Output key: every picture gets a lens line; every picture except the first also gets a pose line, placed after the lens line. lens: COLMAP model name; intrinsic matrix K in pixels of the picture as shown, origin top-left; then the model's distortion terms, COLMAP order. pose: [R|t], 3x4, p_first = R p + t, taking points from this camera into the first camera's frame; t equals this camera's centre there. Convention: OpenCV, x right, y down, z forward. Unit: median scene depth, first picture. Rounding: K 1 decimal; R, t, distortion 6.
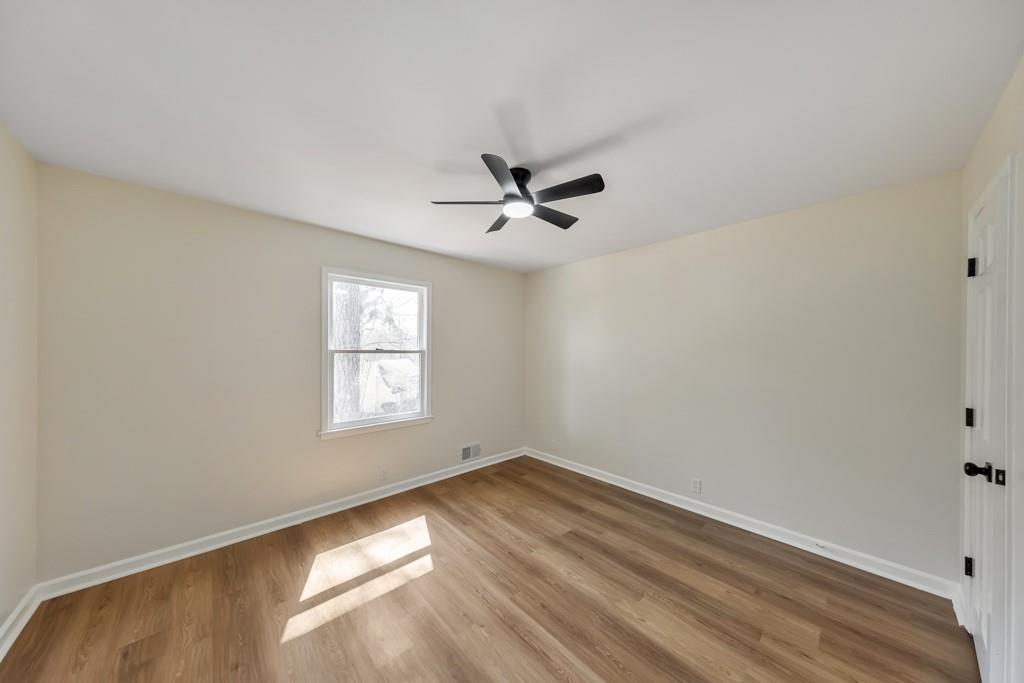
lens RADIAL K [[325.0, 0, 507.7], [0, 325.0, 350.6], [0, 0, 1]] dist [0.005820, -0.000284]
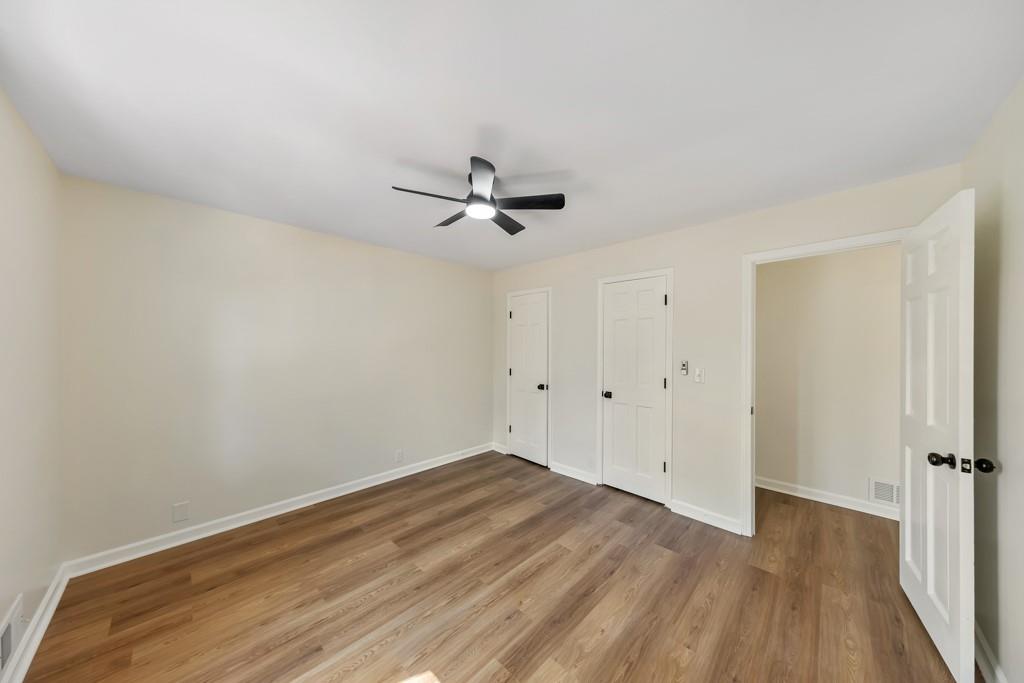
lens RADIAL K [[325.0, 0, 516.2], [0, 325.0, 344.8], [0, 0, 1]] dist [0.005820, -0.000284]
pose [[-0.062257, 0.000352, 0.998060, -0.808875], [-0.001730, 0.999998, -0.000461, -0.008611], [-0.998059, -0.001755, -0.062256, 0.756929]]
